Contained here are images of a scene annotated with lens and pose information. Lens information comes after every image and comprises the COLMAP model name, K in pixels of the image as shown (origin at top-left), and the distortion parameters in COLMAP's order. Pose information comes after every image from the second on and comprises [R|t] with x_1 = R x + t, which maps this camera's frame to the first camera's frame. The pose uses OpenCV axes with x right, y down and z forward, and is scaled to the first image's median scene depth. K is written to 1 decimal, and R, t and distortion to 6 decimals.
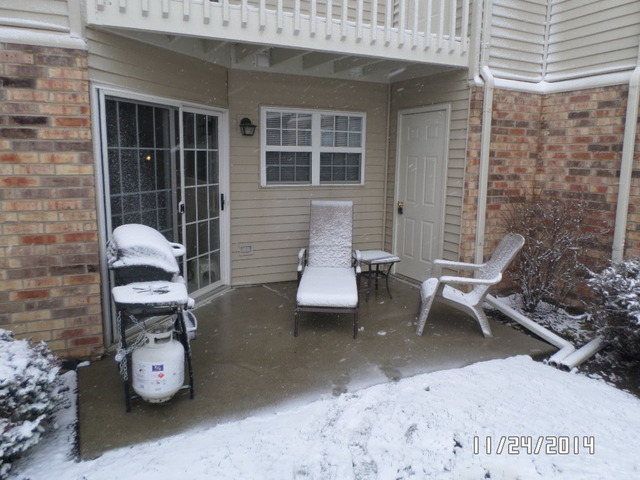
lens RADIAL K [[488.9, 0, 317.4], [0, 488.9, 237.4], [0, 0, 1]] dist [-0.002143, -0.008768]
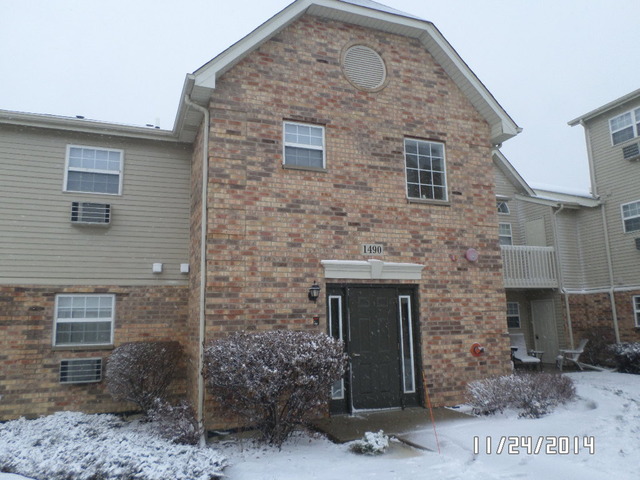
lens RADIAL K [[488.9, 0, 322.7], [0, 488.9, 239.8], [0, 0, 1]] dist [-0.002143, -0.008768]
pose [[0.997340, -0.050816, -0.052264, -1.023464], [0.030538, 0.942279, -0.333434, 0.363184], [0.066191, 0.330951, 0.941324, -2.164597]]
